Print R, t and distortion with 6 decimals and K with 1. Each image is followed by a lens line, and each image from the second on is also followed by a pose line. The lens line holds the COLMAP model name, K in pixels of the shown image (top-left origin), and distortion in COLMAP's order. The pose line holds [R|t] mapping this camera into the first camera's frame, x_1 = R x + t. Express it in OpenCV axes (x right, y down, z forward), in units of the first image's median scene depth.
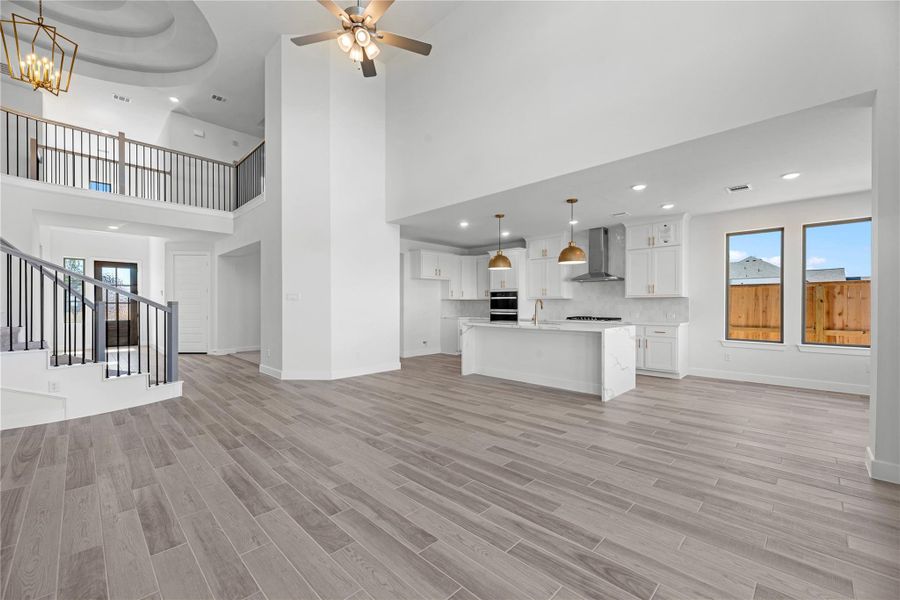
lens RADIAL K [[364.7, 0, 449.3], [0, 364.7, 304.3], [0, 0, 1]] dist [-0.002399, 0.000002]
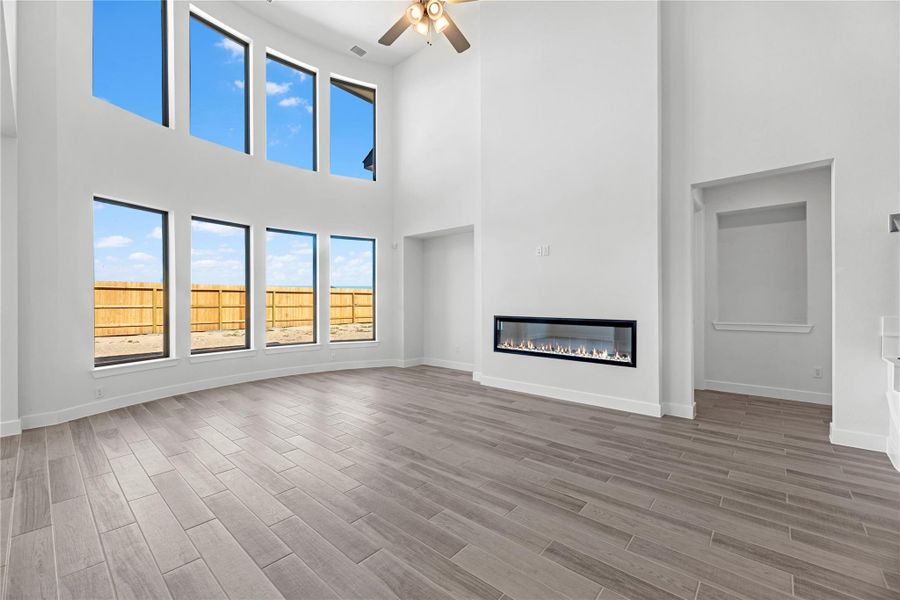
lens RADIAL K [[364.7, 0, 451.3], [0, 364.7, 299.3], [0, 0, 1]] dist [-0.002399, 0.000002]
pose [[-0.997885, 0.002349, -0.064955, -0.101071], [0.002697, 0.999982, -0.005274, 0.000786], [0.064942, -0.005438, -0.997874, 0.798583]]
